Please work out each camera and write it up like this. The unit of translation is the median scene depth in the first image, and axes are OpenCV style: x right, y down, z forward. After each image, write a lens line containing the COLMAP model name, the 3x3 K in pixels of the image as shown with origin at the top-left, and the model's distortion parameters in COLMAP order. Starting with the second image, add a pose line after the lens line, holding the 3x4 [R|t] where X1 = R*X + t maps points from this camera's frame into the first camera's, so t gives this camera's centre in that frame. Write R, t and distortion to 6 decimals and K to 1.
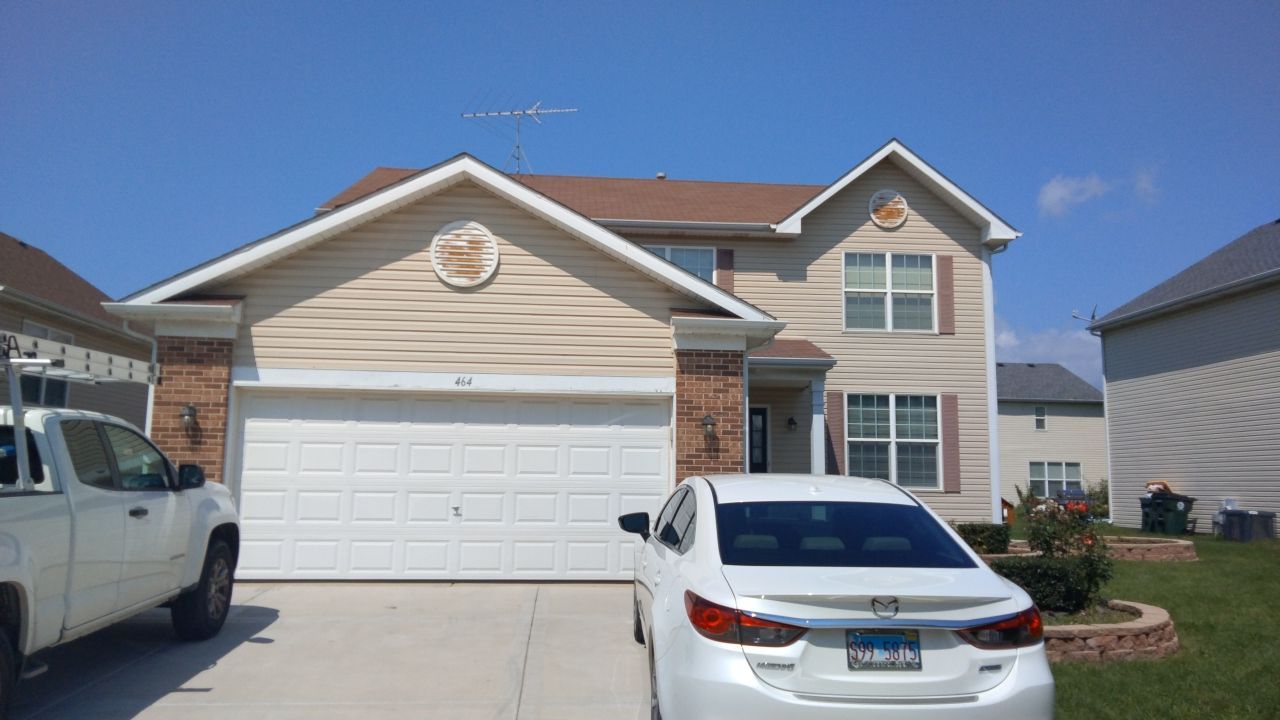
lens RADIAL K [[961.7, 0, 640.0], [0, 961.7, 360.0], [0, 0, 1]] dist [0.006464, -0.006087]
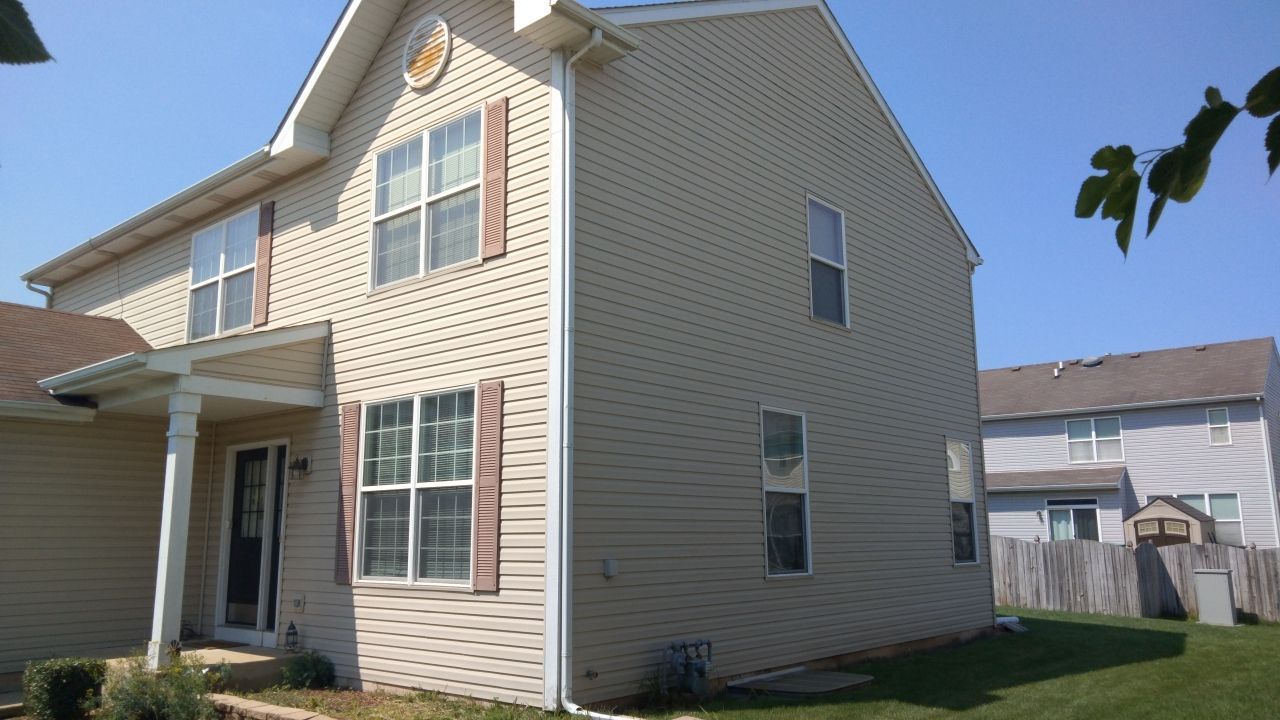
lens RADIAL K [[961.7, 0, 640.0], [0, 961.7, 360.0], [0, 0, 1]] dist [0.006464, -0.006087]
pose [[0.706519, -0.144129, -0.692862, 0.700019], [0.113162, 0.989452, -0.090434, 0.075618], [0.698588, -0.014512, 0.715377, 0.706933]]
